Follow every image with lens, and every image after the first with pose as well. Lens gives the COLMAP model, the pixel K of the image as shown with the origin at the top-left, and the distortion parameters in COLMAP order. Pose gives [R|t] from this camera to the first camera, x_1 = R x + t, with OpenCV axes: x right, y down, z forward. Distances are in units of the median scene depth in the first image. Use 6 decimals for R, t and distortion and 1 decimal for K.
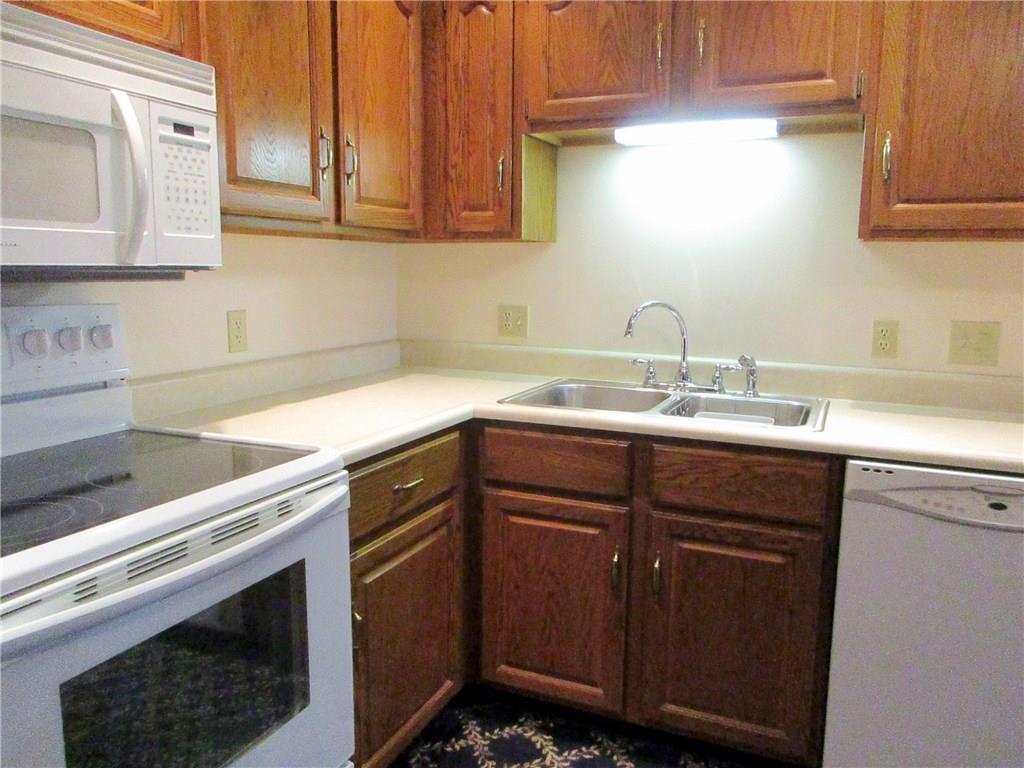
lens RADIAL K [[797.8, 0, 512.0], [0, 797.8, 384.0], [0, 0, 1]] dist [-0.001498, -0.000187]
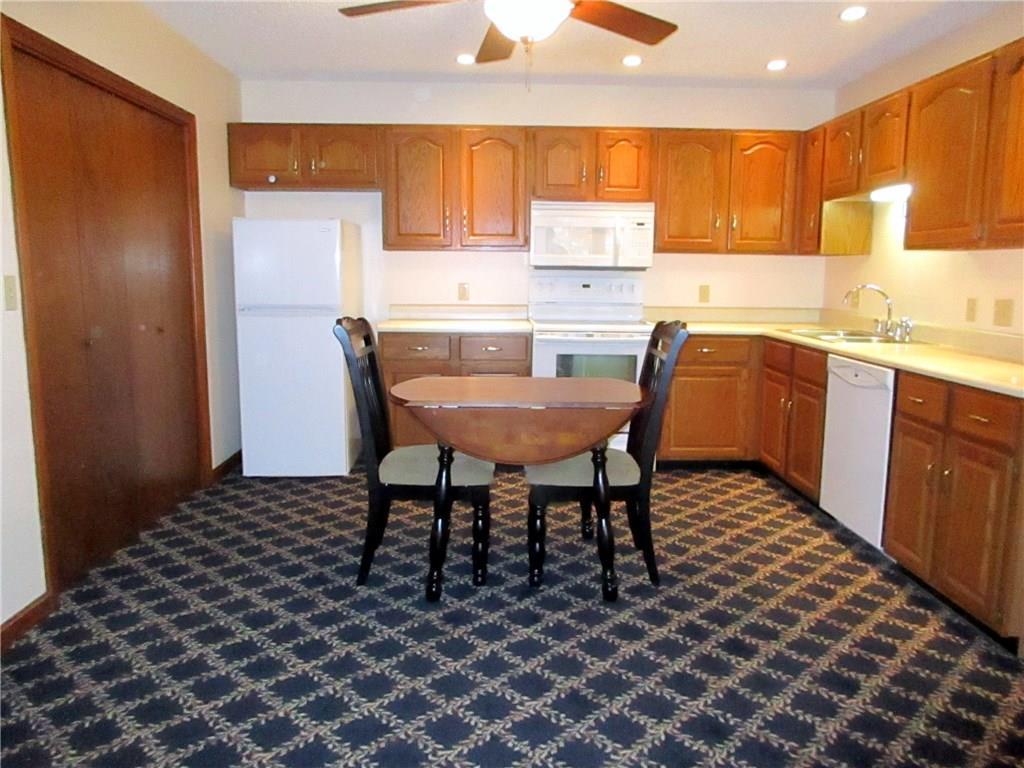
lens RADIAL K [[797.8, 0, 512.0], [0, 797.8, 384.0], [0, 0, 1]] dist [-0.001498, -0.000187]
pose [[0.417461, 0.123486, -0.900265, 2.110746], [-0.140031, 0.987631, 0.070536, 0.150584], [0.897841, 0.096619, 0.429589, -0.721257]]
